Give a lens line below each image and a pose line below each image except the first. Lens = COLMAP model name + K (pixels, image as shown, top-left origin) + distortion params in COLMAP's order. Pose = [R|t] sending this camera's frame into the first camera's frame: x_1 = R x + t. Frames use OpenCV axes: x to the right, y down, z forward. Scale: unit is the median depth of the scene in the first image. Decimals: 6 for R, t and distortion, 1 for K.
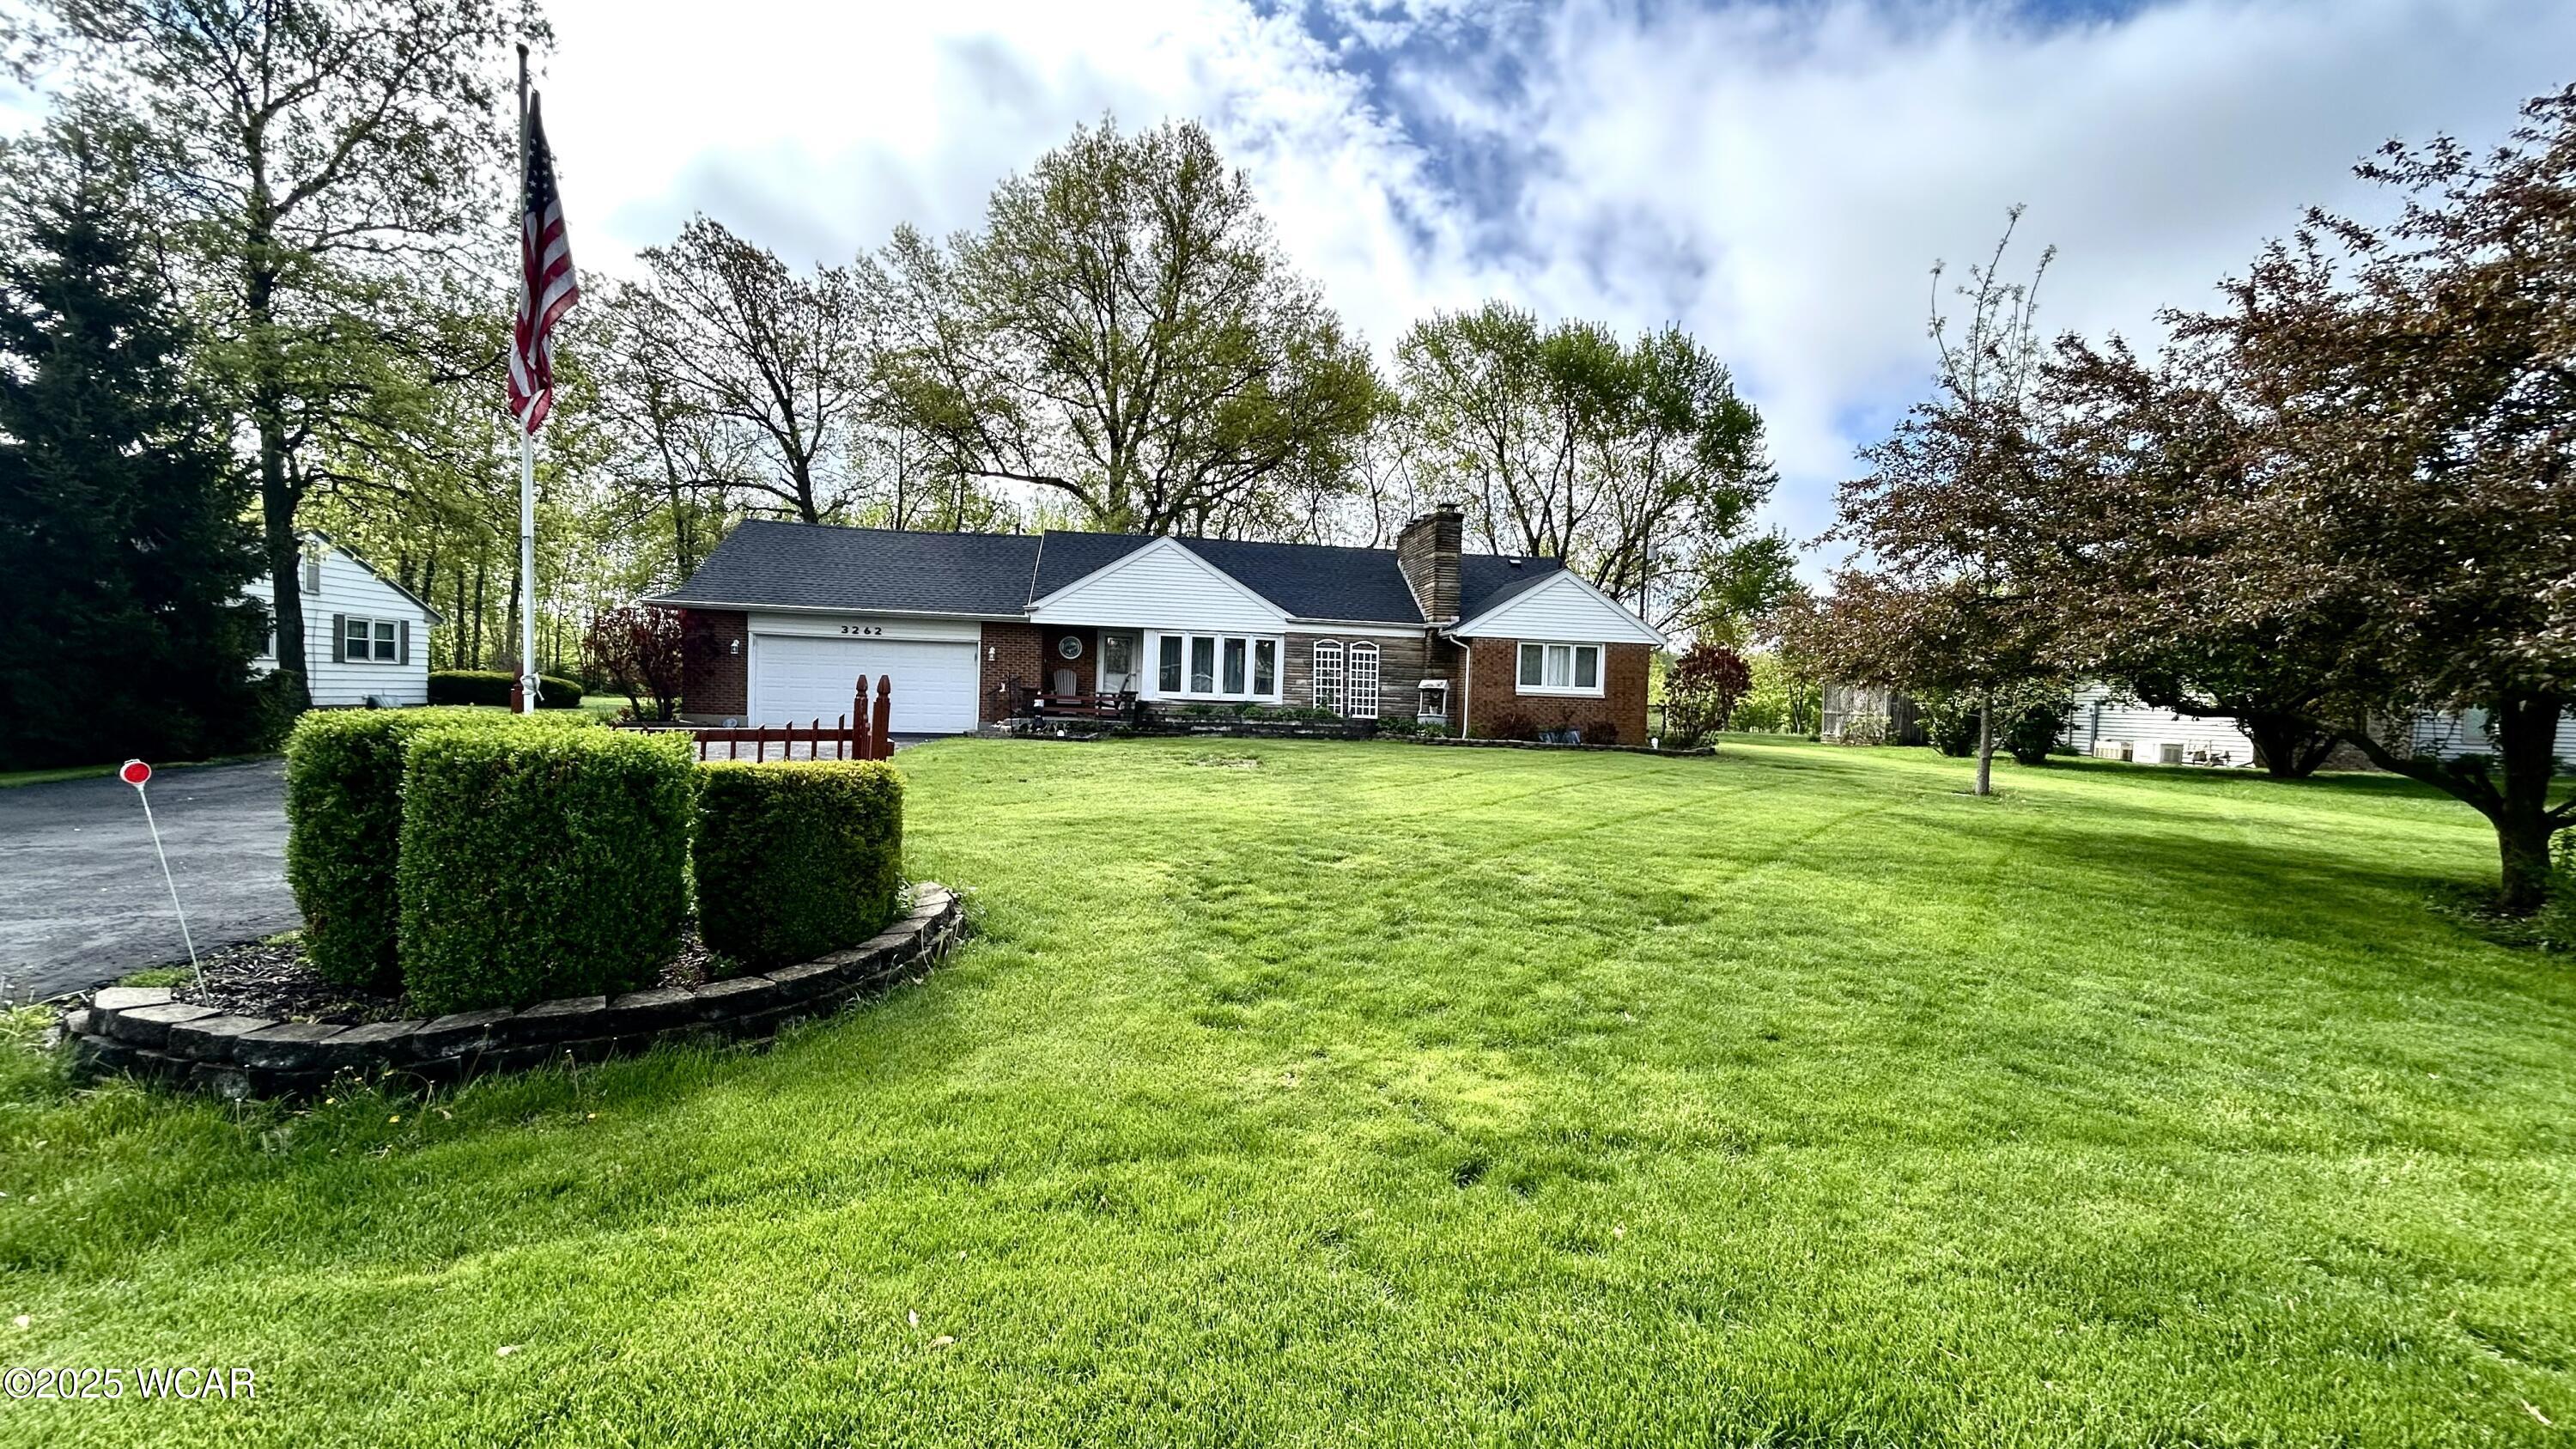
lens RADIAL K [[1027.2, 0, 1293.2], [0, 1027.2, 725.7], [0, 0, 1]] dist [0.009487, 0.000123]
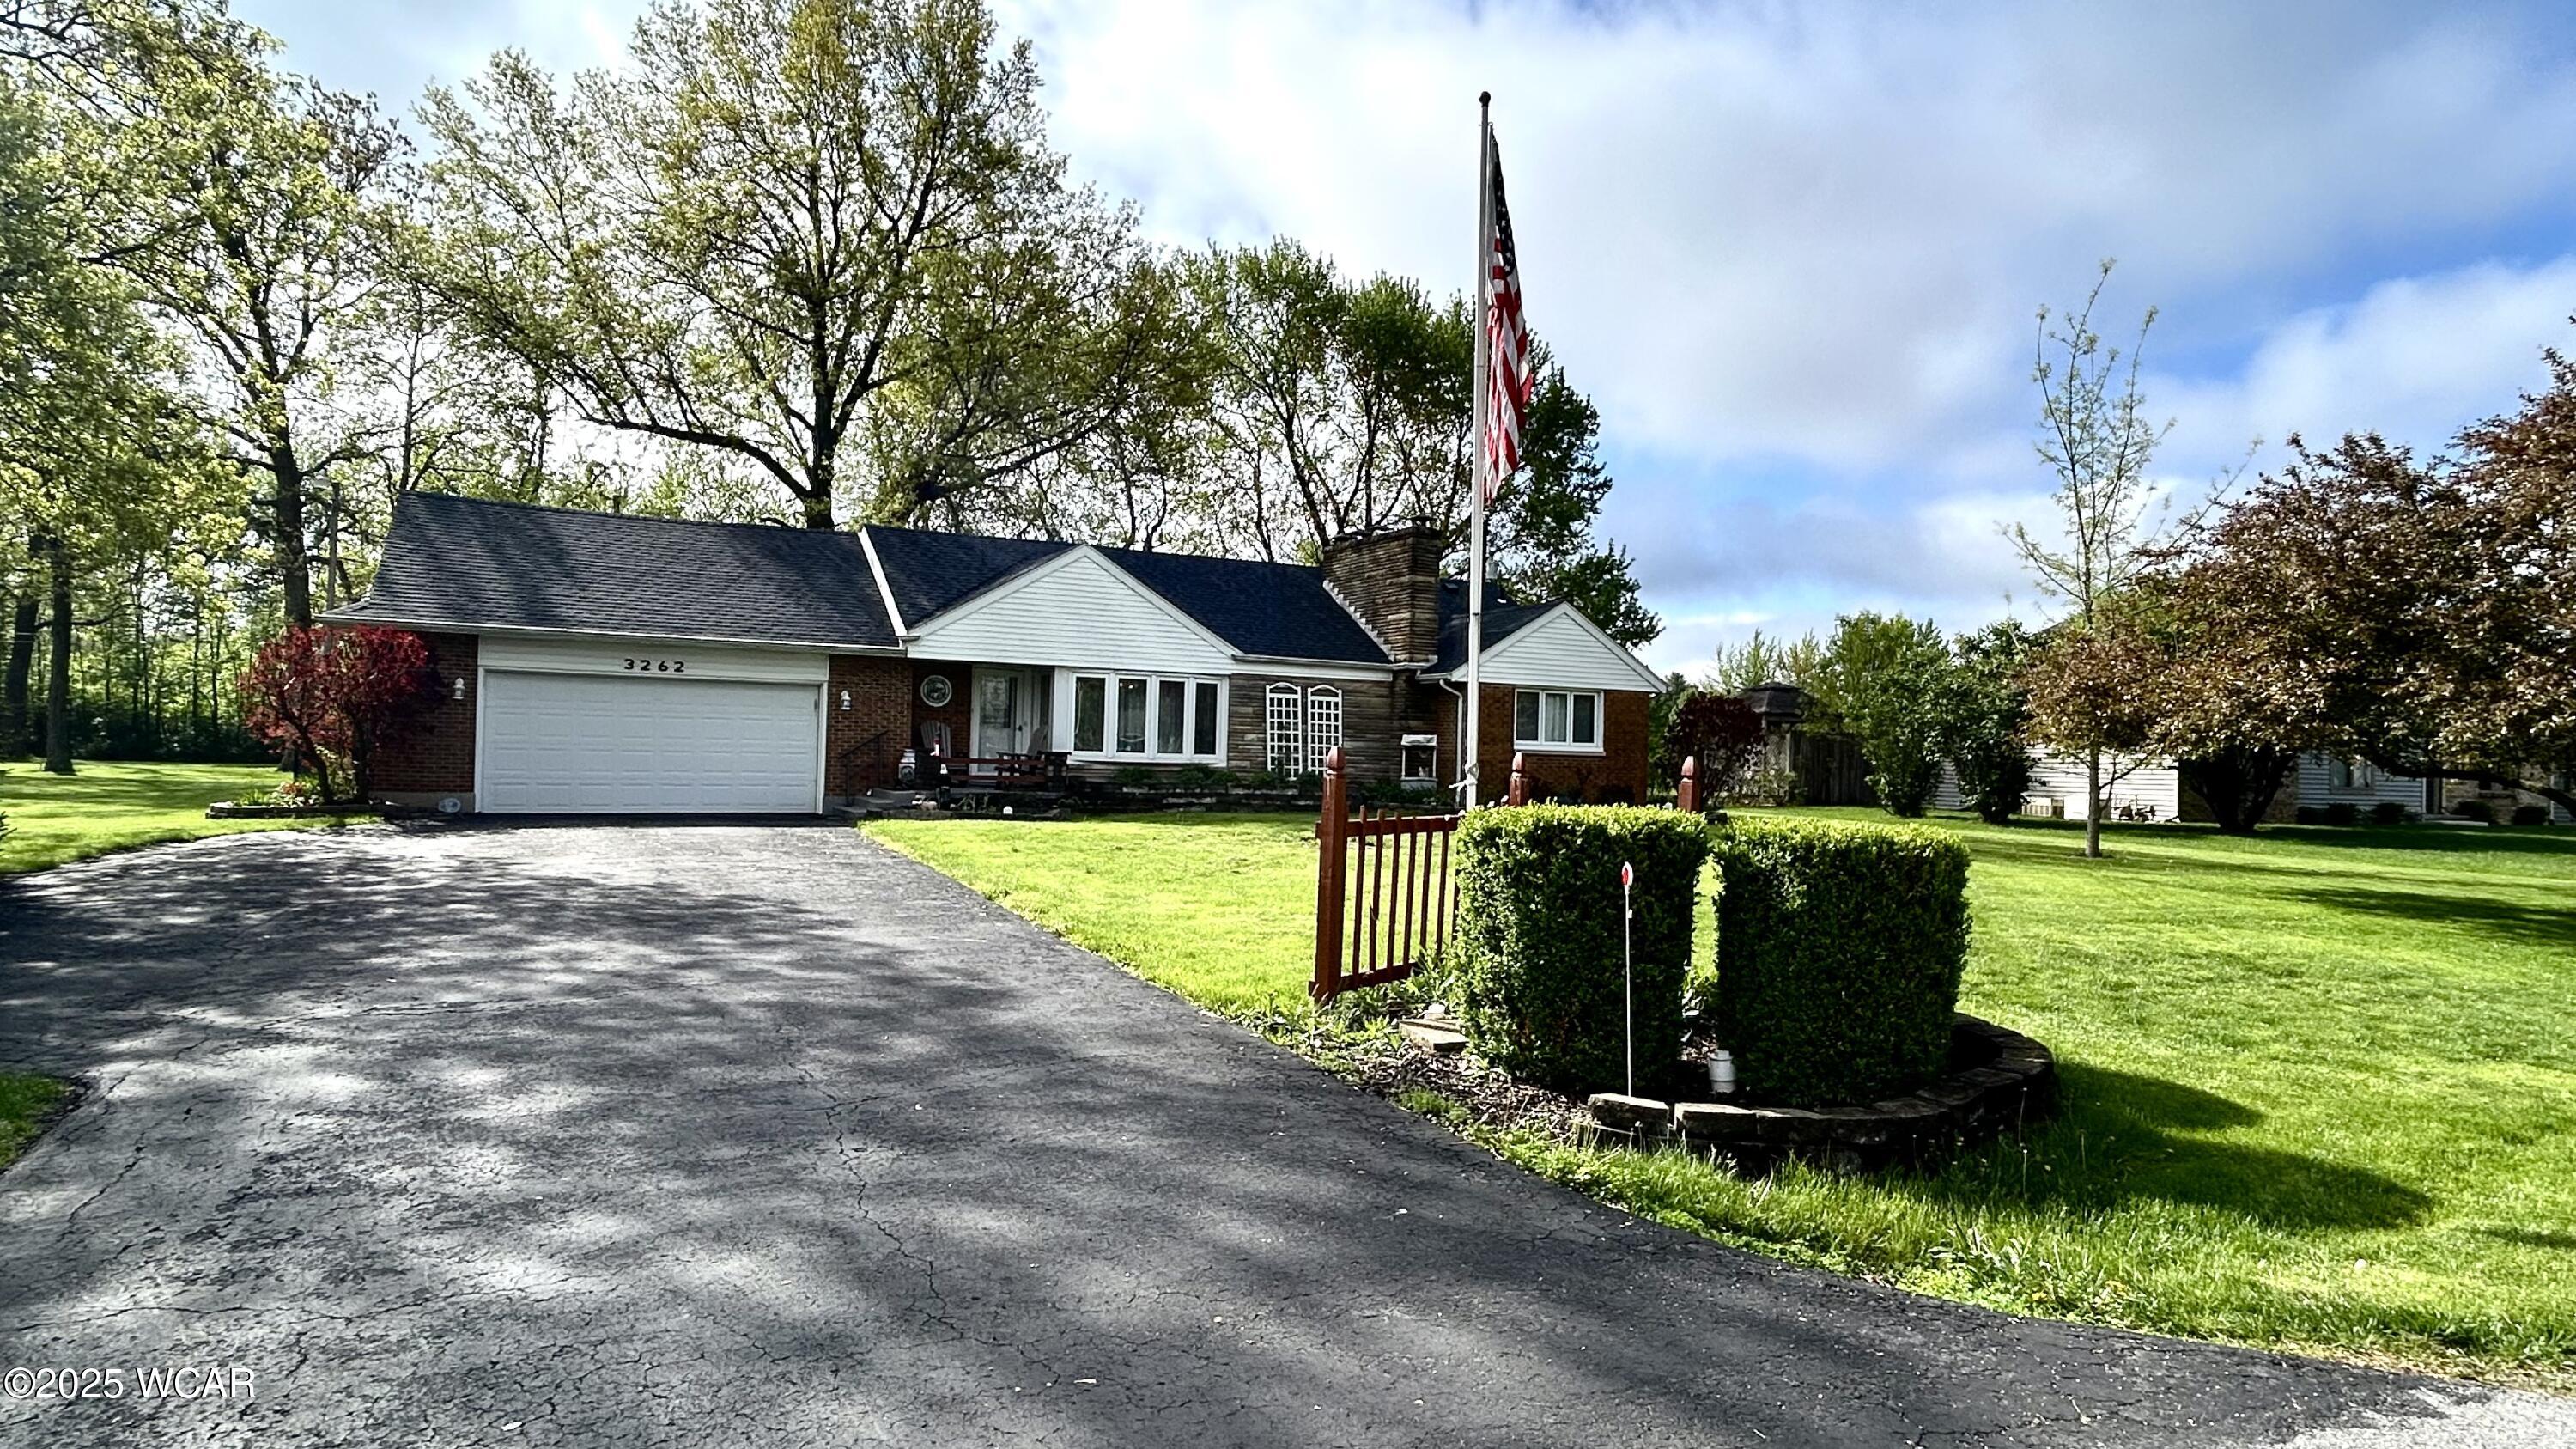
lens RADIAL K [[1435.2, 0, 1286.8], [0, 1435.2, 739.5], [0, 0, 1]] dist [-0.009807, 0.000620]
pose [[0.952905, -0.003865, 0.303245, -0.296037], [0.013248, 0.999495, -0.028891, -0.009790], [-0.302980, 0.031548, 0.952475, -0.033765]]
